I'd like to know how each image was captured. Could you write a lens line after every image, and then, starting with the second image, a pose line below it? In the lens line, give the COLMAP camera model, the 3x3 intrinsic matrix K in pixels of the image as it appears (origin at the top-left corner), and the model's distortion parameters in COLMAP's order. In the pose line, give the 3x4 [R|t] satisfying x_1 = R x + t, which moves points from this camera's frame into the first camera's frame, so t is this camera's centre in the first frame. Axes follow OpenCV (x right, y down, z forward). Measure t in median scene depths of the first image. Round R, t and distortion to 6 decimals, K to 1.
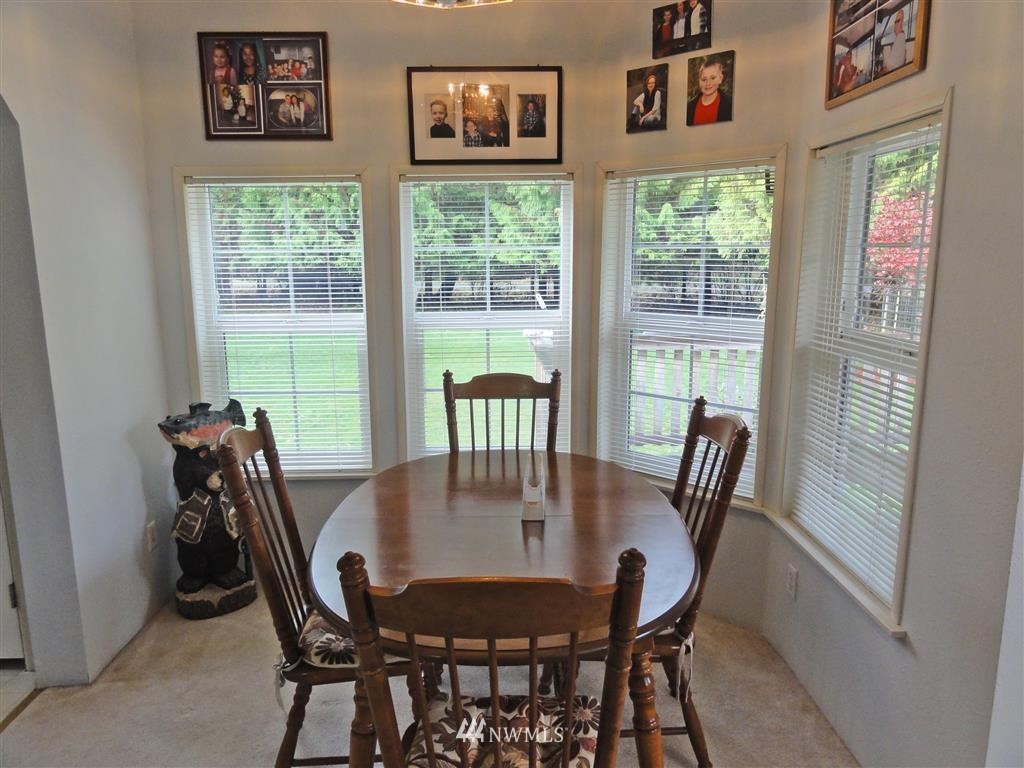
lens RADIAL K [[719.8, 0, 512.0], [0, 719.8, 384.0], [0, 0, 1]] dist [0.001022, 0.000201]
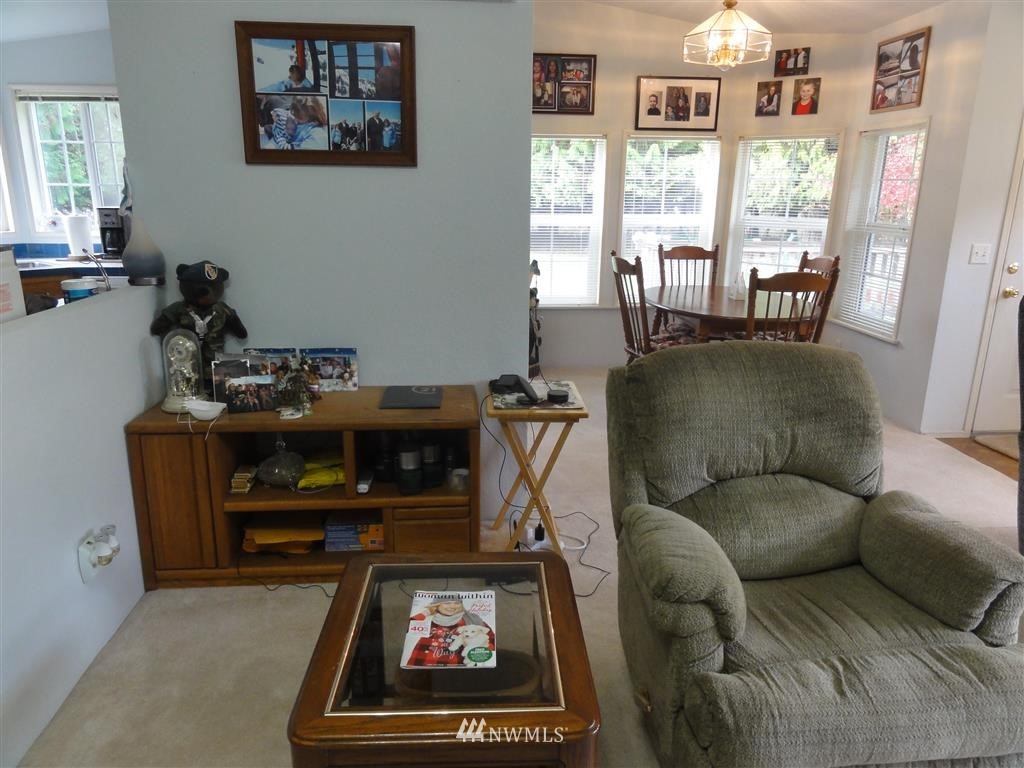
lens RADIAL K [[719.8, 0, 512.0], [0, 719.8, 384.0], [0, 0, 1]] dist [0.001022, 0.000201]
pose [[0.997496, 0.000155, 0.070723, -0.606669], [-0.006274, 0.996249, 0.086306, 0.186452], [-0.070445, -0.086534, 0.993755, -0.874637]]
